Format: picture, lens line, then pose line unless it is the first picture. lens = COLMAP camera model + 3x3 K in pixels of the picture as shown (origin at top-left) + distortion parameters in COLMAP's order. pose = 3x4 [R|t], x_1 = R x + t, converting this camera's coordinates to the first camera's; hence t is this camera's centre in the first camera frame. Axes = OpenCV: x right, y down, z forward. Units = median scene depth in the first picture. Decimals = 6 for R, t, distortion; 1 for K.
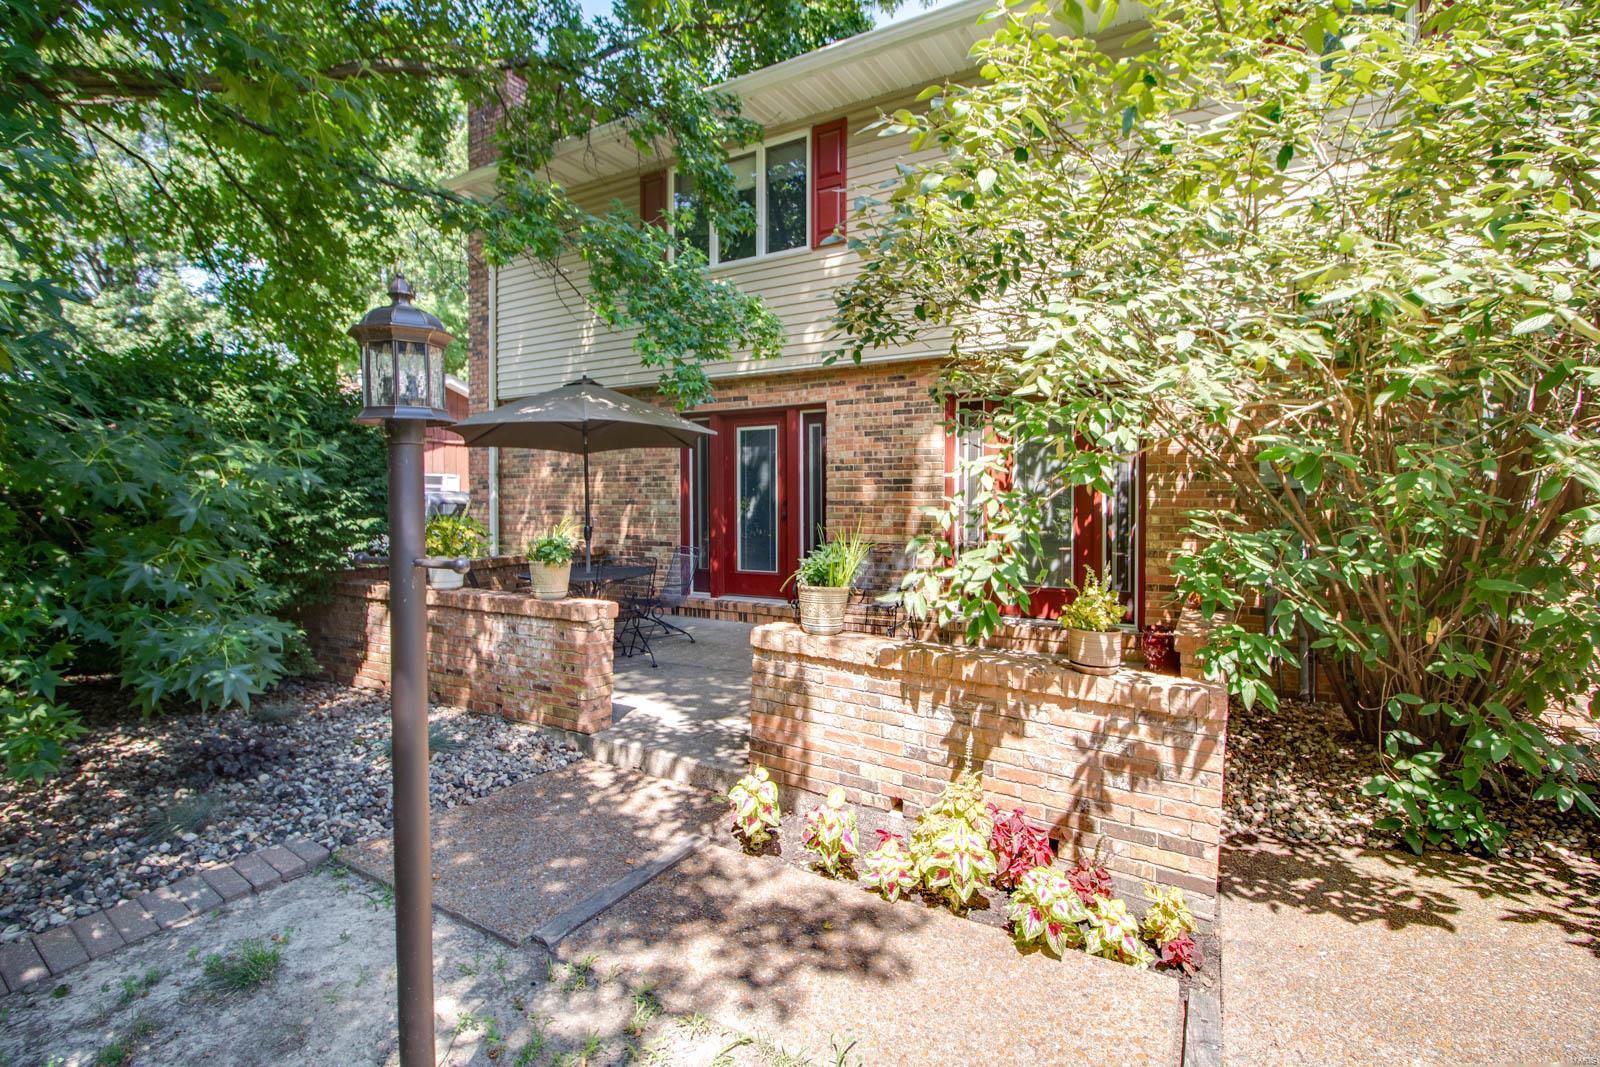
lens RADIAL K [[757.2, 0, 809.8], [0, 757.2, 502.4], [0, 0, 1]] dist [-0.003975, -0.000897]
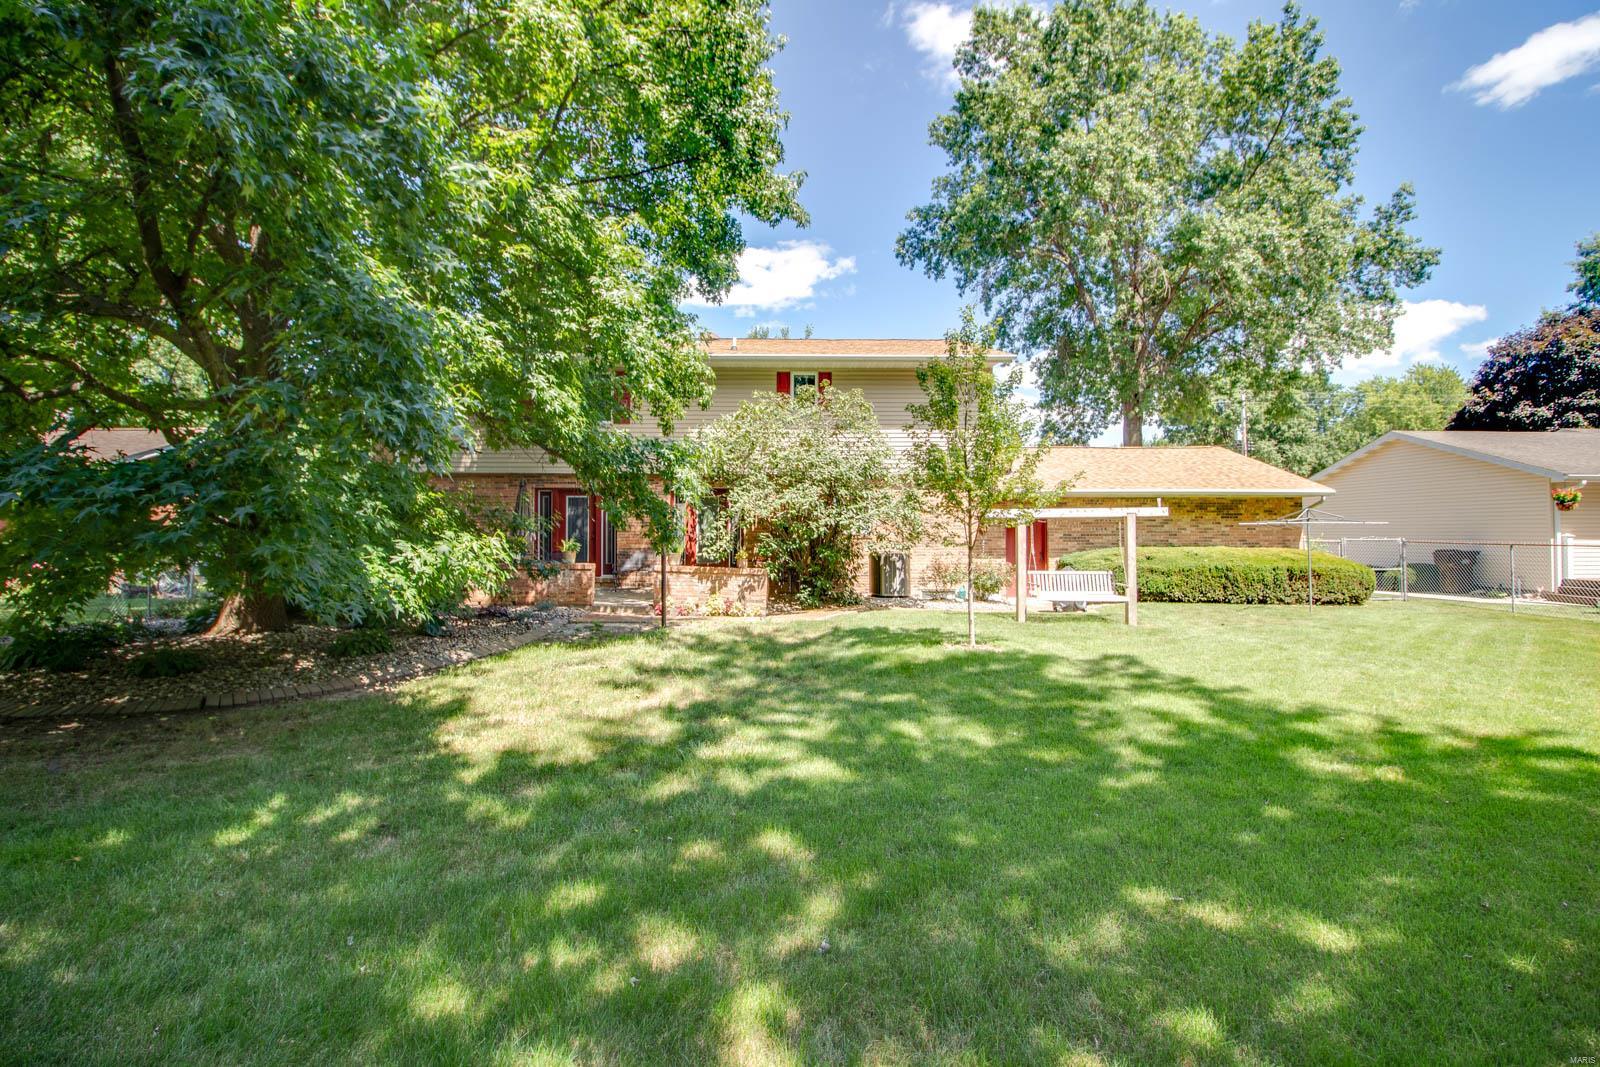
lens RADIAL K [[730.6, 0, 798.7], [0, 730.6, 511.4], [0, 0, 1]] dist [-0.001385, -0.014606]
pose [[0.859585, 0.010421, 0.510886, -1.439579], [-0.000248, 0.999800, -0.019977, -0.035654], [-0.510992, 0.017045, 0.859416, -2.694377]]
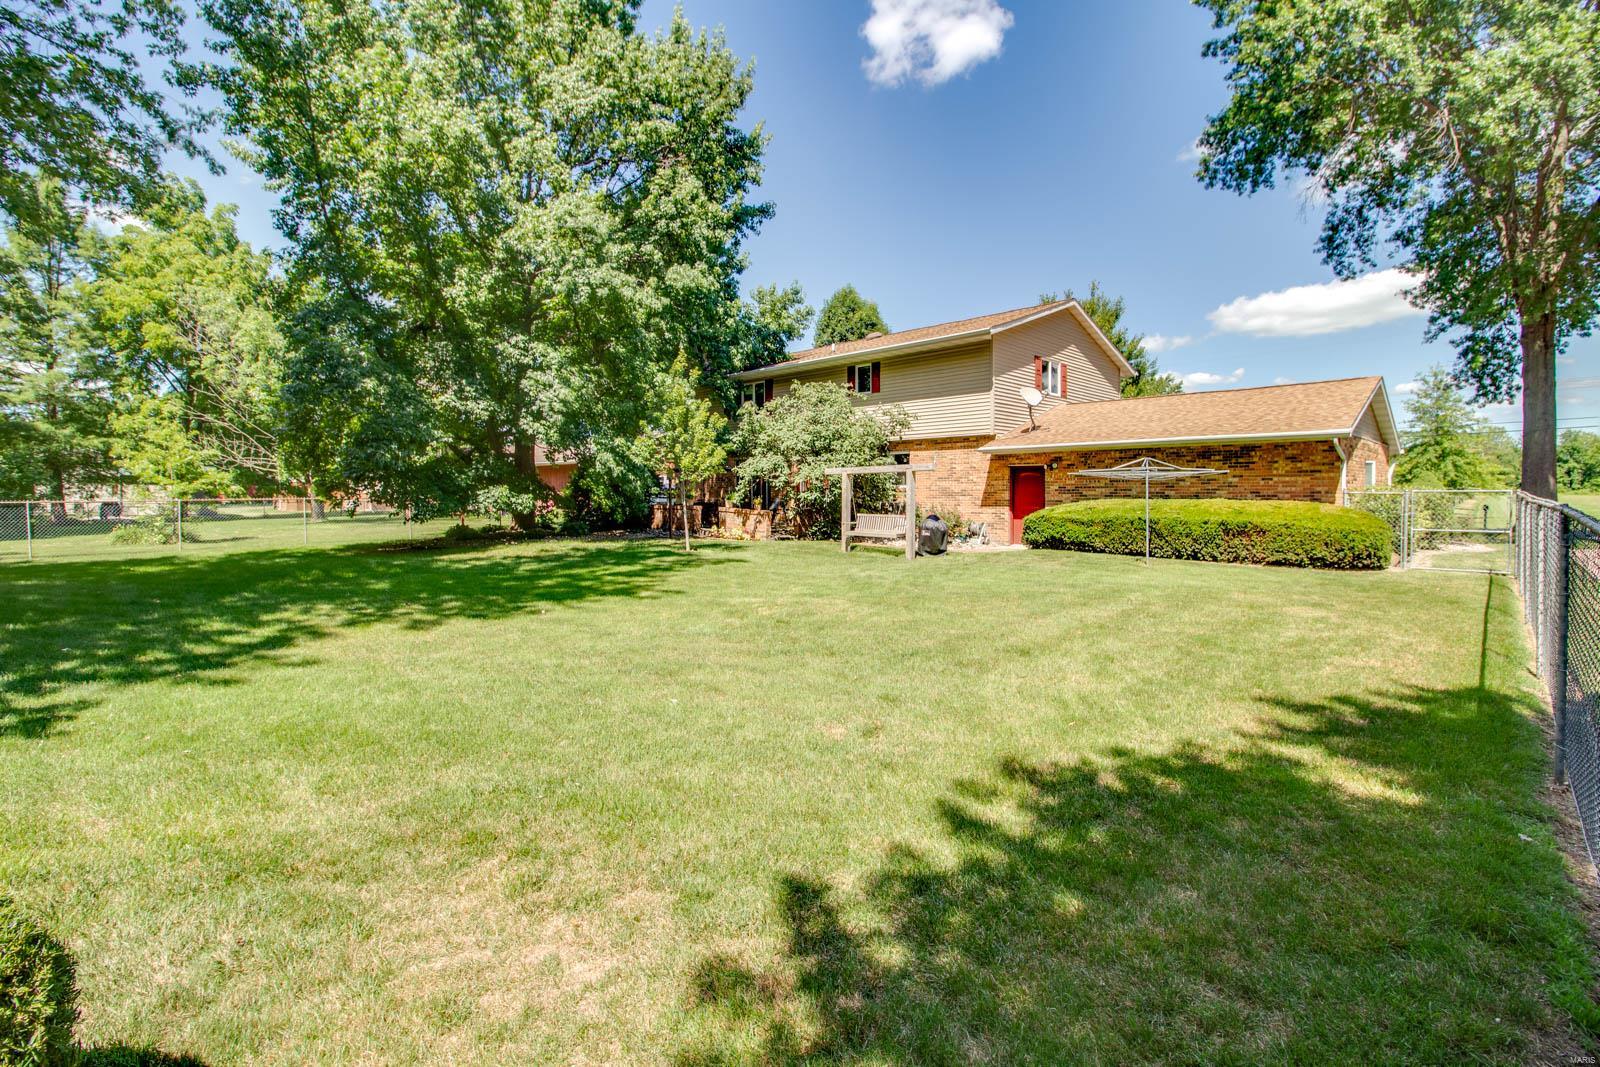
lens RADIAL K [[742.6, 0, 802.2], [0, 742.6, 511.4], [0, 0, 1]] dist [-0.007356, -0.010082]
pose [[0.969205, -0.000417, -0.246255, 2.228682], [0.008874, 0.999408, 0.033233, 0.005190], [0.246096, -0.034395, 0.968635, -4.990739]]
